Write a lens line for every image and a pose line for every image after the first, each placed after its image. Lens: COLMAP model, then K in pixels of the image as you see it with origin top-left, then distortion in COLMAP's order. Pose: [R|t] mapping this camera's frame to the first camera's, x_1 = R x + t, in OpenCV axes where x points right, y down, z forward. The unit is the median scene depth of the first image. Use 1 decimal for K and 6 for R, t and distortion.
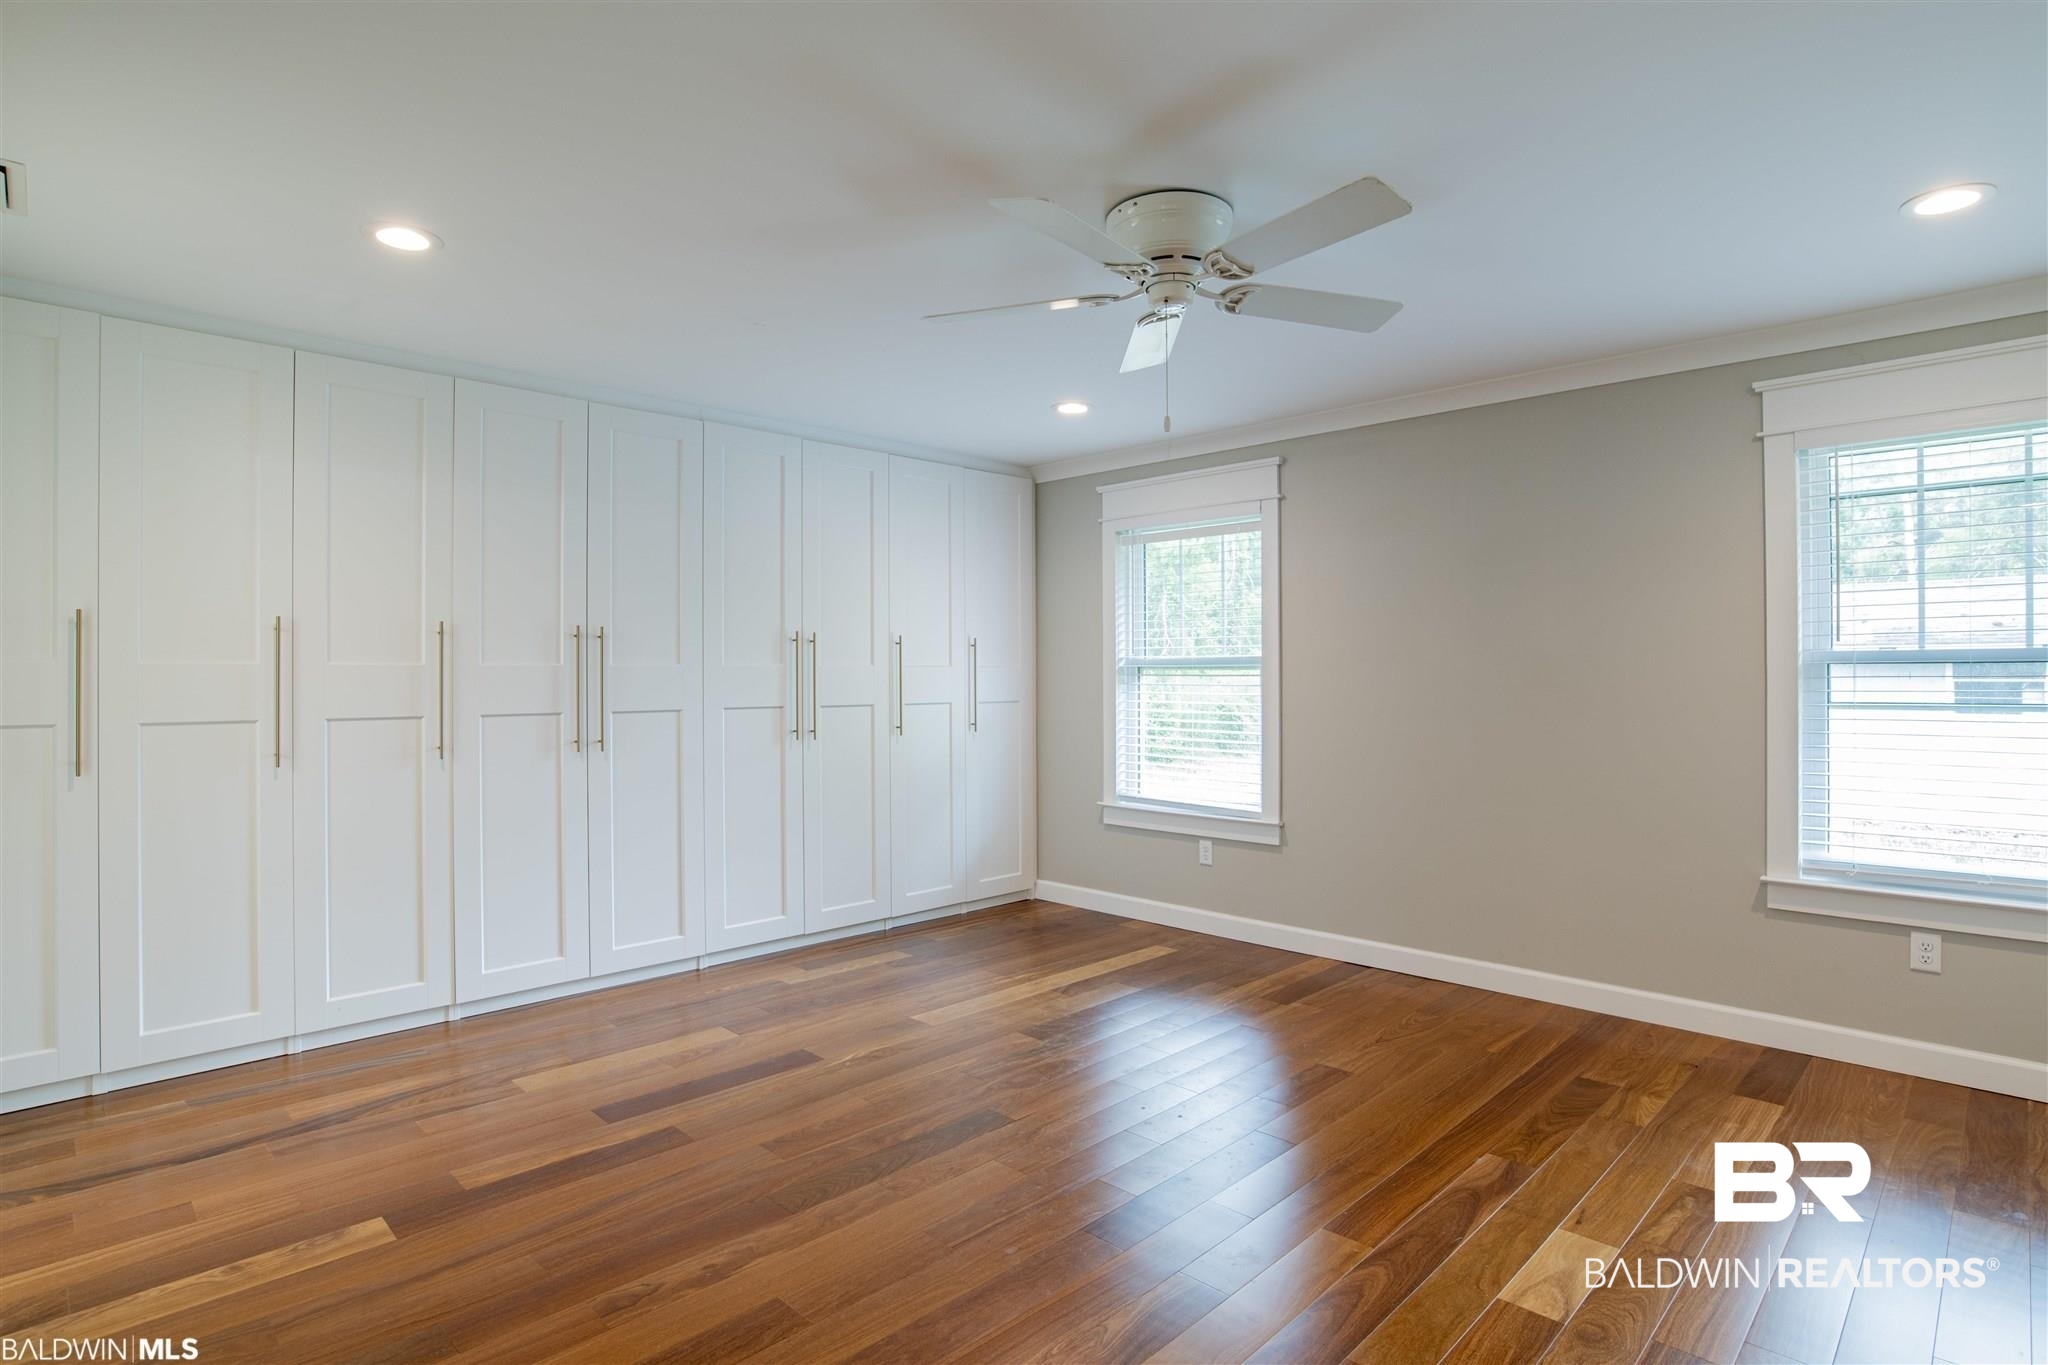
lens RADIAL K [[1041.2, 0, 1029.5], [0, 1041.2, 674.7], [0, 0, 1]] dist [-0.074911, 0.028243]
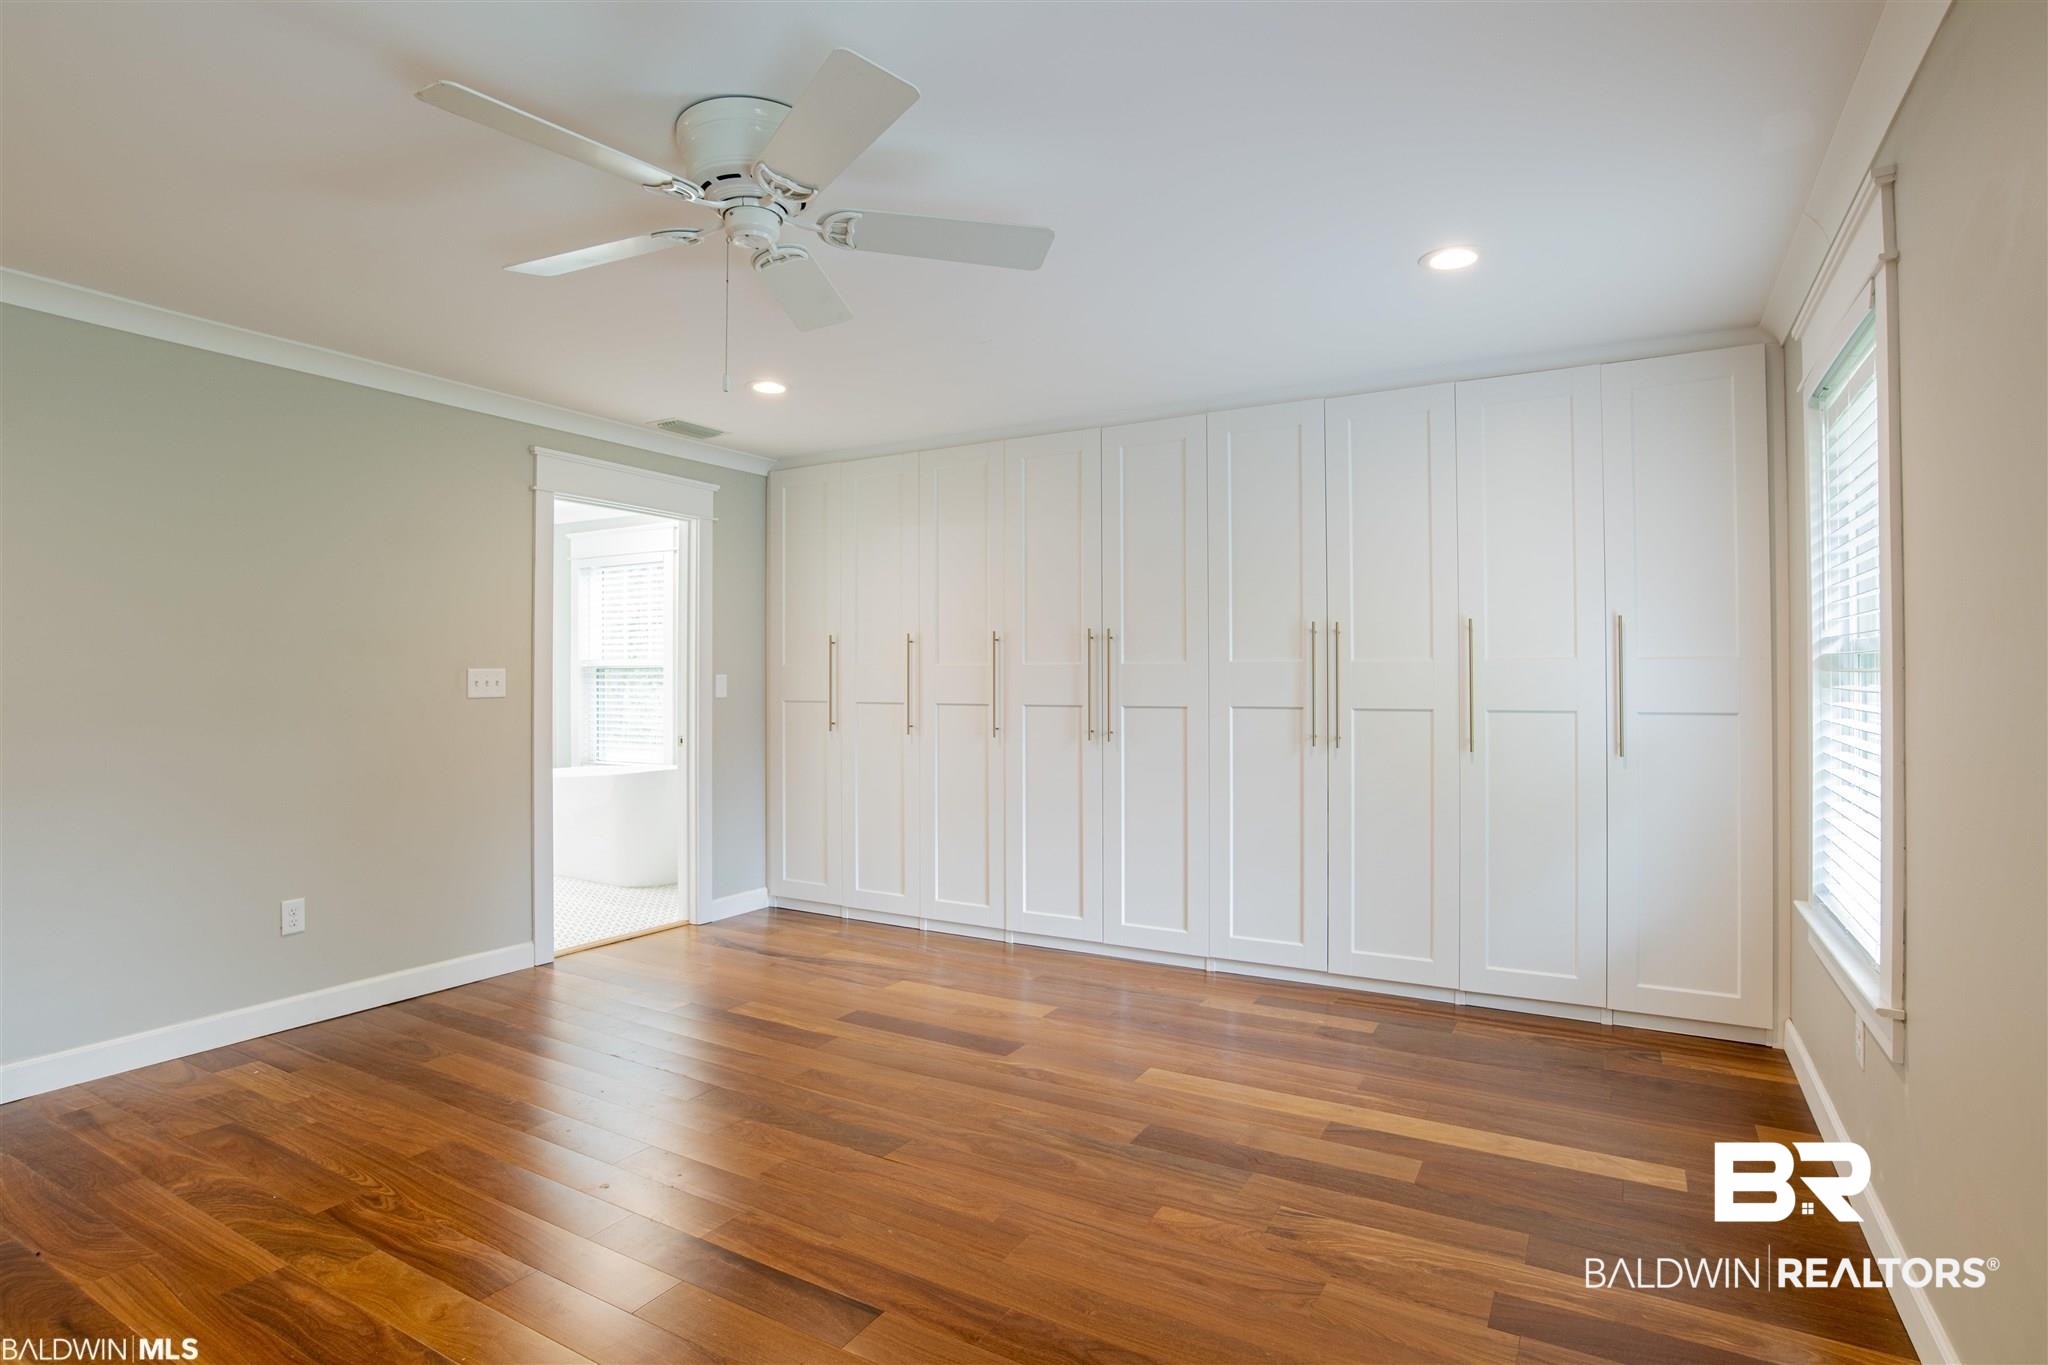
lens RADIAL K [[1041.2, 0, 1029.5], [0, 1041.2, 674.7], [0, 0, 1]] dist [-0.074911, 0.028243]
pose [[0.251554, 0.002791, -0.967839, 0.638050], [0.005795, 0.999974, 0.004390, -0.002695], [0.967826, -0.006713, 0.251531, 0.630099]]
